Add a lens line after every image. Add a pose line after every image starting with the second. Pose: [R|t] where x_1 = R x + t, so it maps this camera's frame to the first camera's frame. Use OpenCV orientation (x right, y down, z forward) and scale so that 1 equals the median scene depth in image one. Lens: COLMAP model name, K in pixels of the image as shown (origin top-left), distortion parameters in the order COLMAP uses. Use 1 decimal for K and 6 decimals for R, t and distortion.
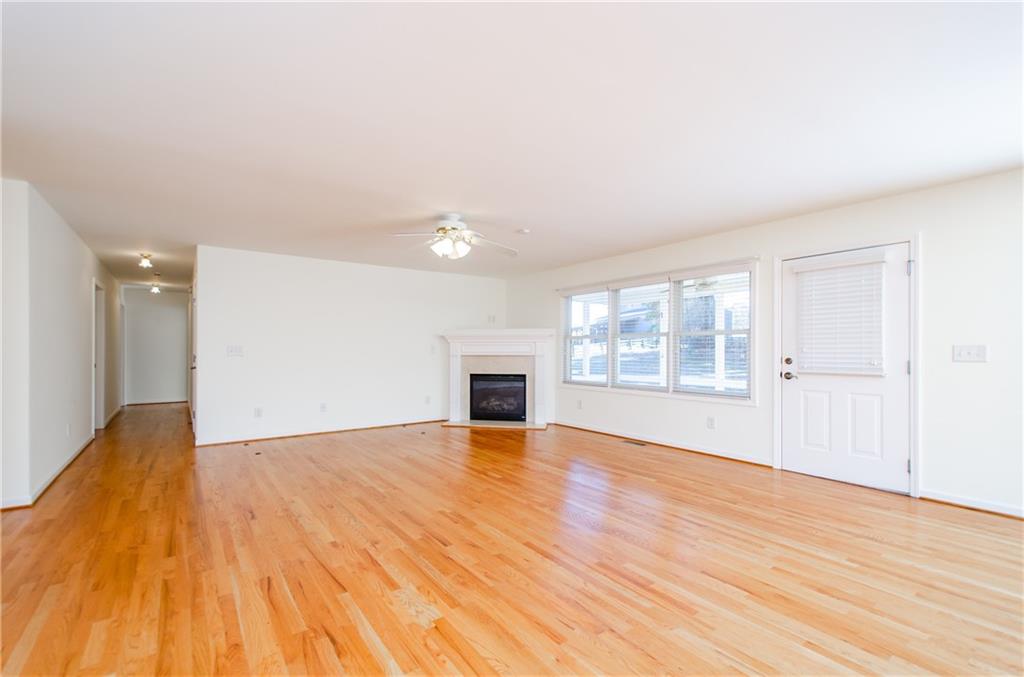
lens RADIAL K [[447.5, 0, 481.7], [0, 447.5, 347.8], [0, 0, 1]] dist [0.011902, -0.000124]
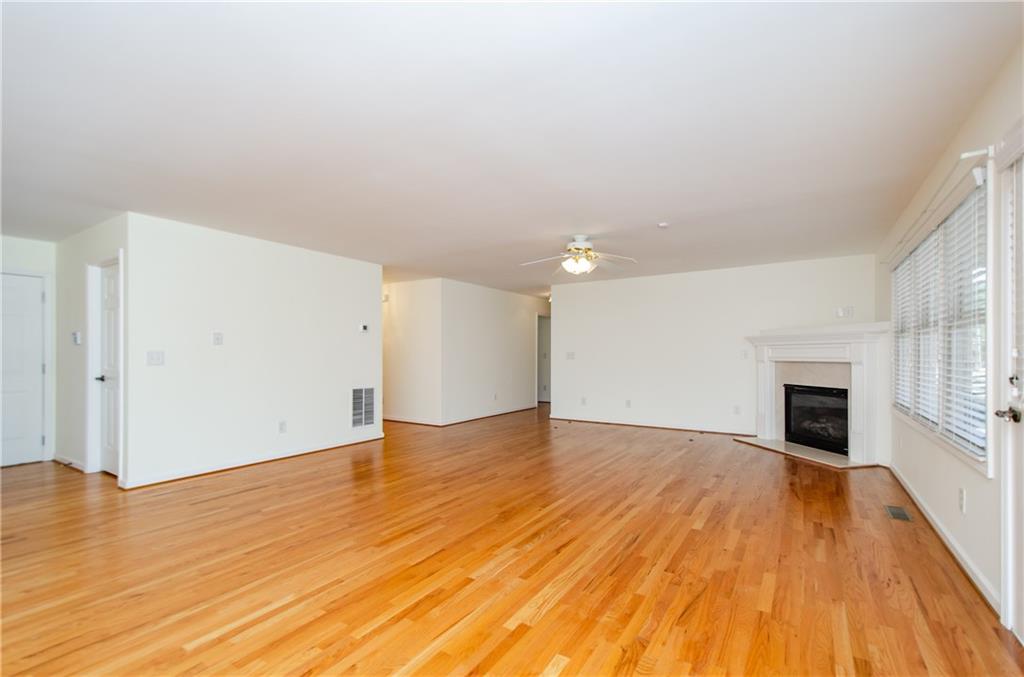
lens RADIAL K [[443.6, 0, 521.3], [0, 443.6, 351.7], [0, 0, 1]] dist [0.004781, -0.000232]
pose [[0.392067, -0.009606, -0.919886, 0.925328], [0.004394, 0.999954, -0.008569, 0.007349], [0.919926, -0.000682, 0.392091, 0.431409]]
